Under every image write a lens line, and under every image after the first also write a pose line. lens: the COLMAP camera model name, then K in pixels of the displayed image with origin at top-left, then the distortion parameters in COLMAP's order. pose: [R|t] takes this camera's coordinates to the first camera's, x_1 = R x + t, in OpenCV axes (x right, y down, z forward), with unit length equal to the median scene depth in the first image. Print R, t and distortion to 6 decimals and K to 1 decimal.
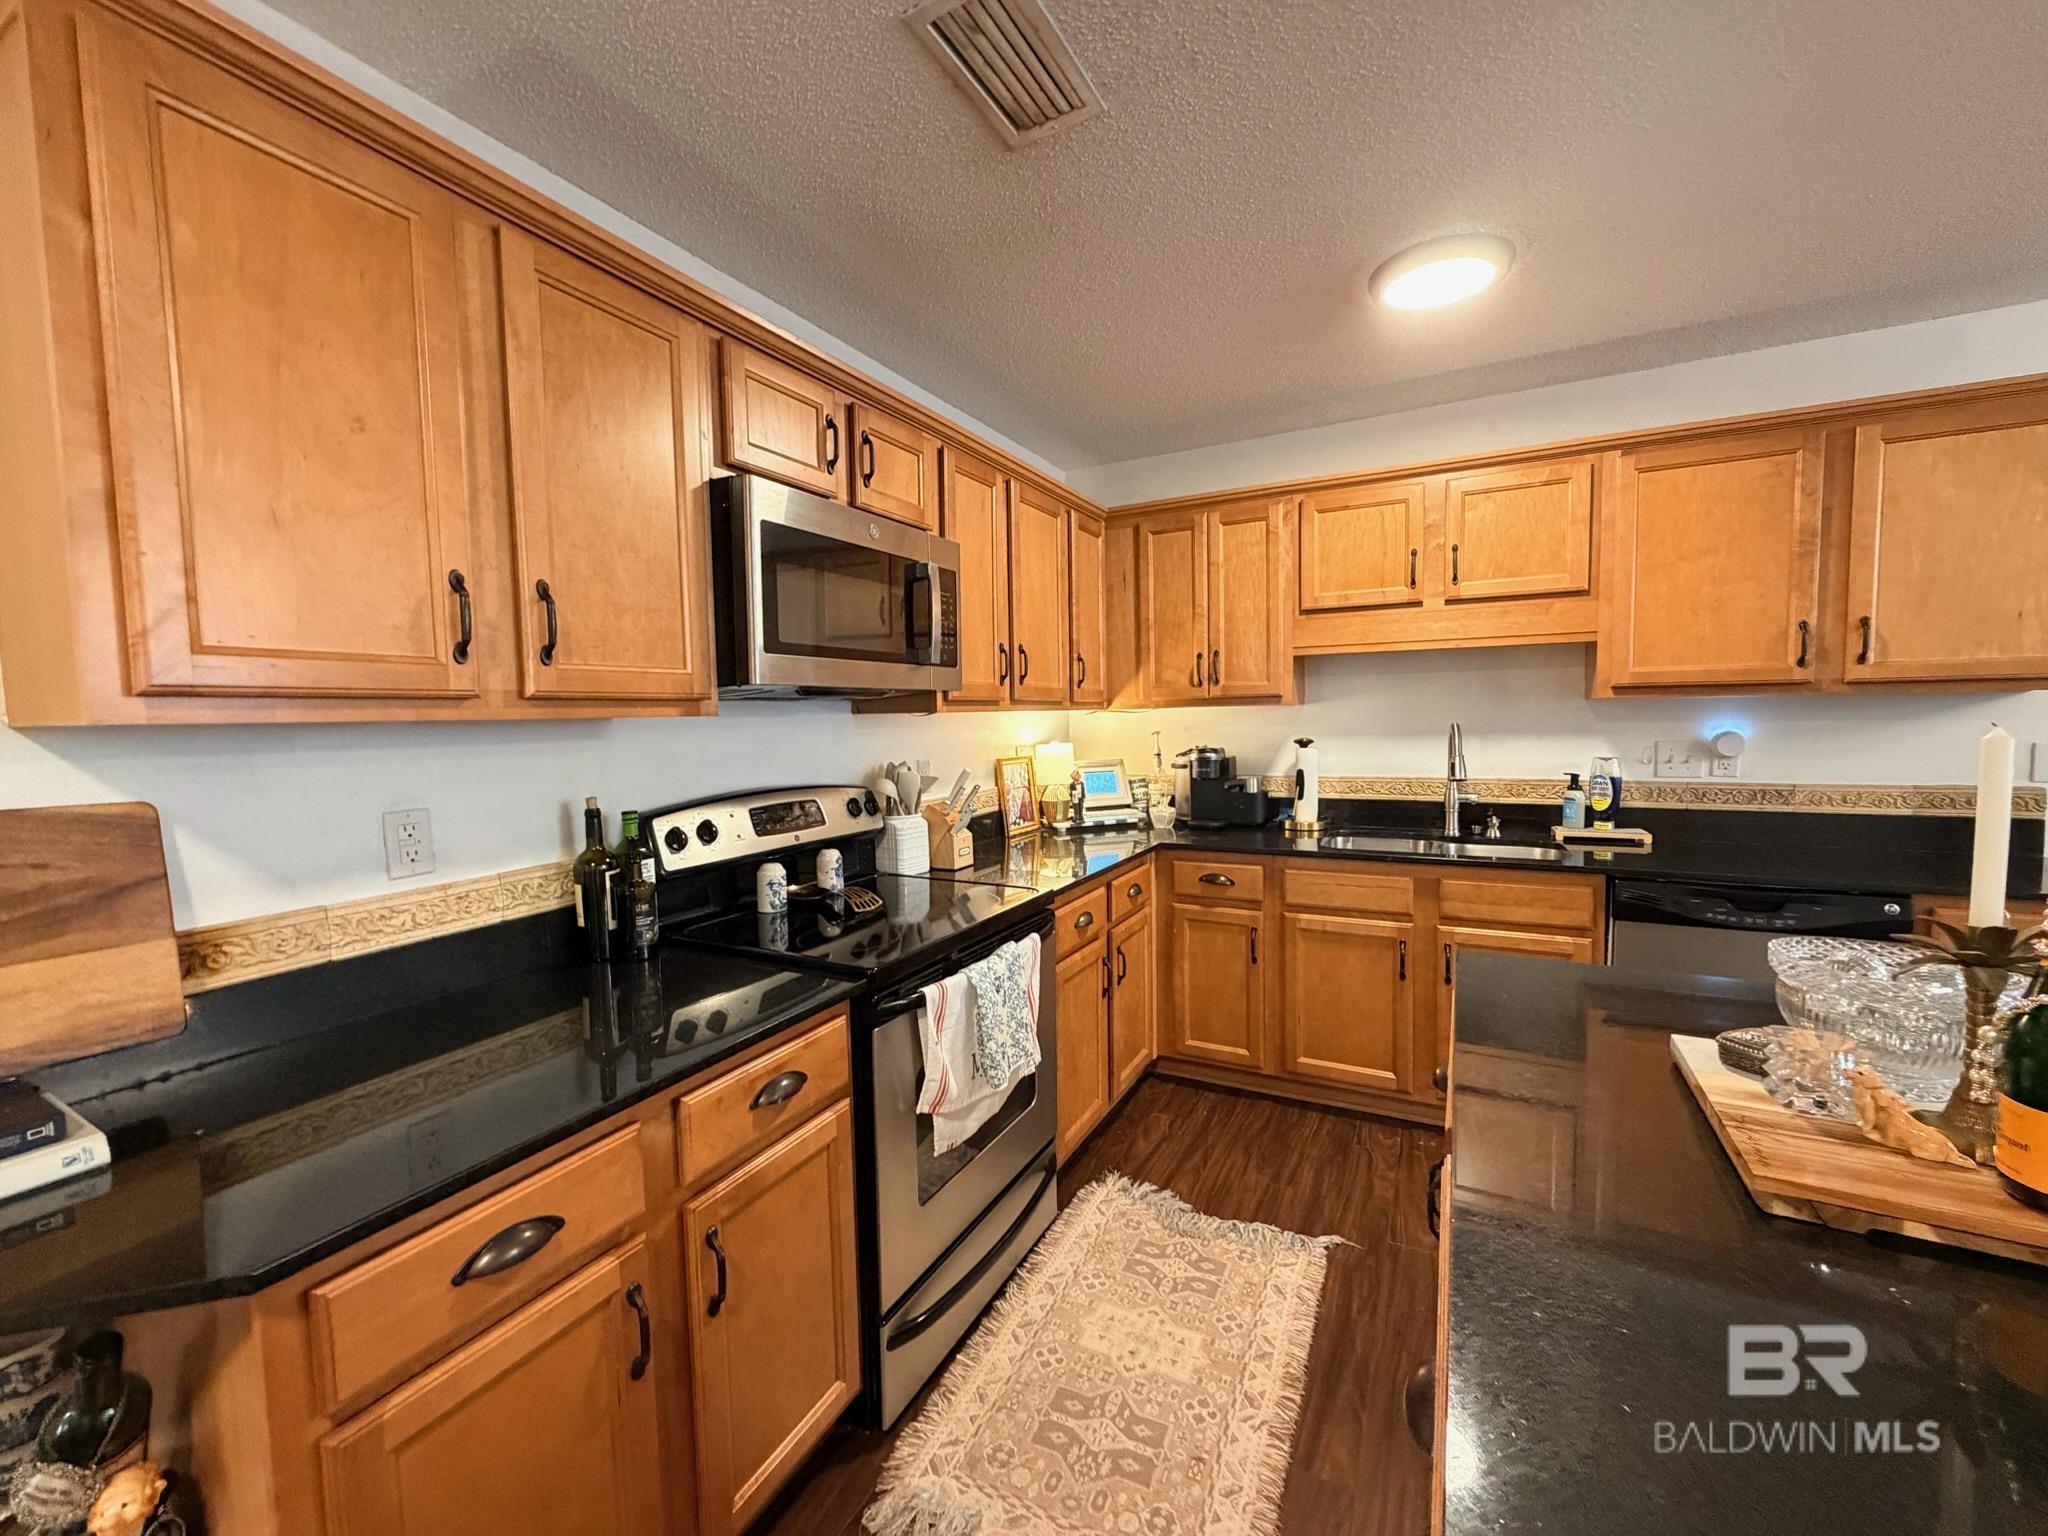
lens RADIAL K [[820.3, 0, 1018.8], [0, 820.3, 770.9], [0, 0, 1]] dist [-0.000882, 0.000150]
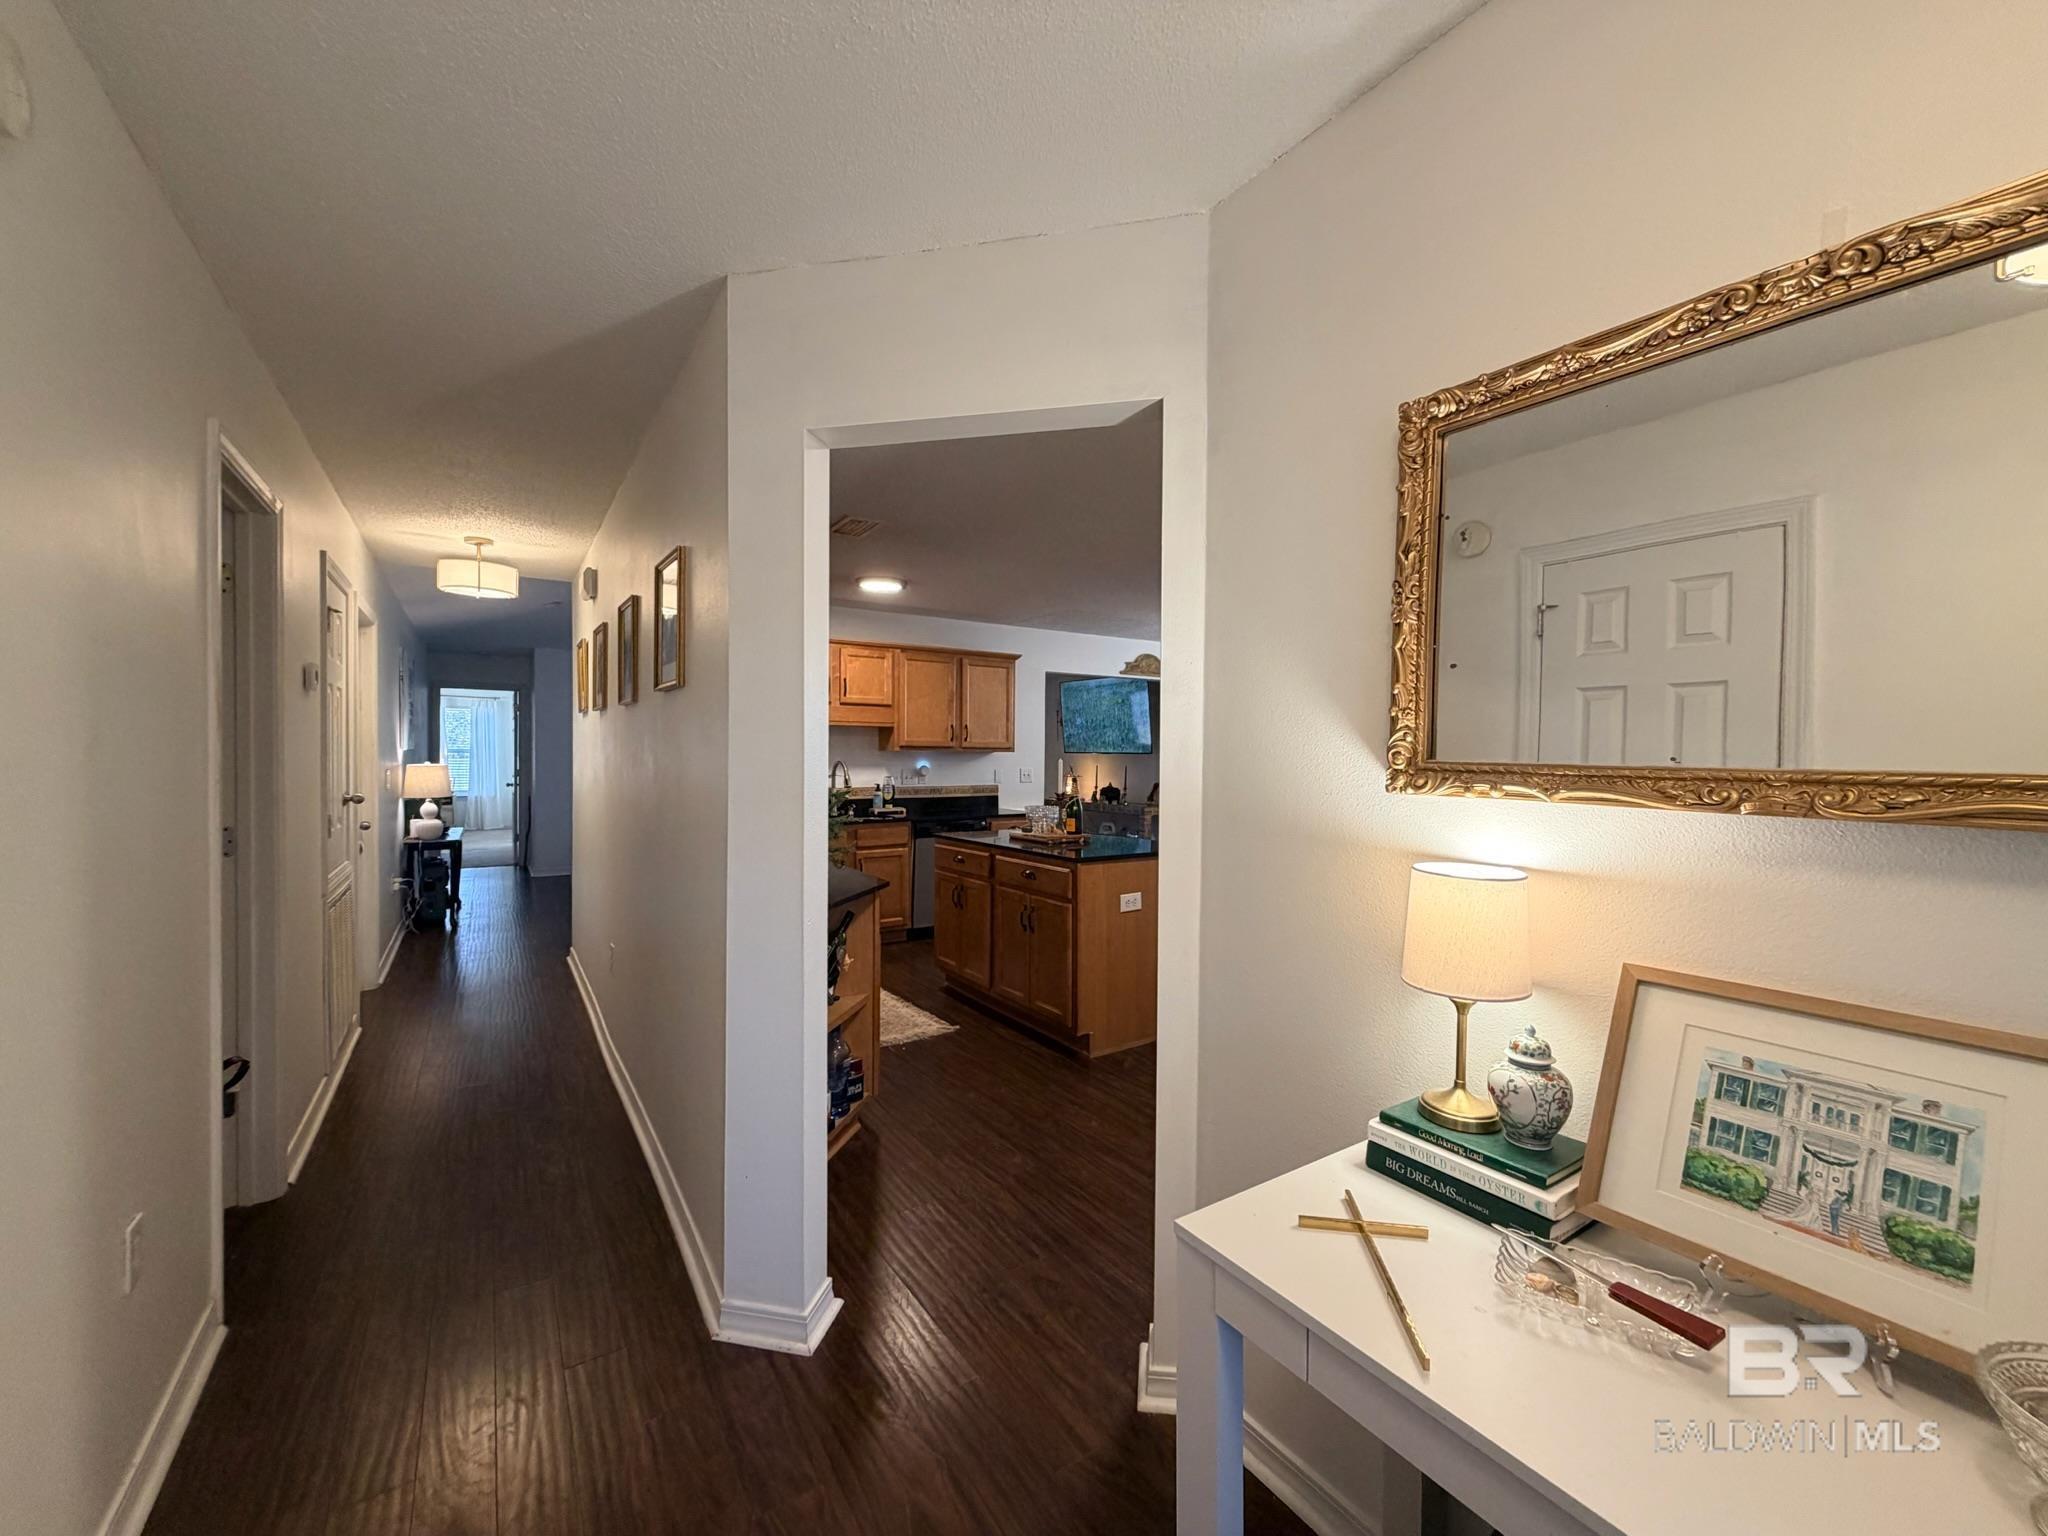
lens RADIAL K [[820.3, 0, 1018.3], [0, 820.3, 771.3], [0, 0, 1]] dist [-0.000882, 0.000150]
pose [[0.478024, 0.004851, 0.878333, -1.113275], [0.043936, 0.998601, -0.029427, 0.051992], [-0.877247, 0.052657, 0.477142, -0.407702]]
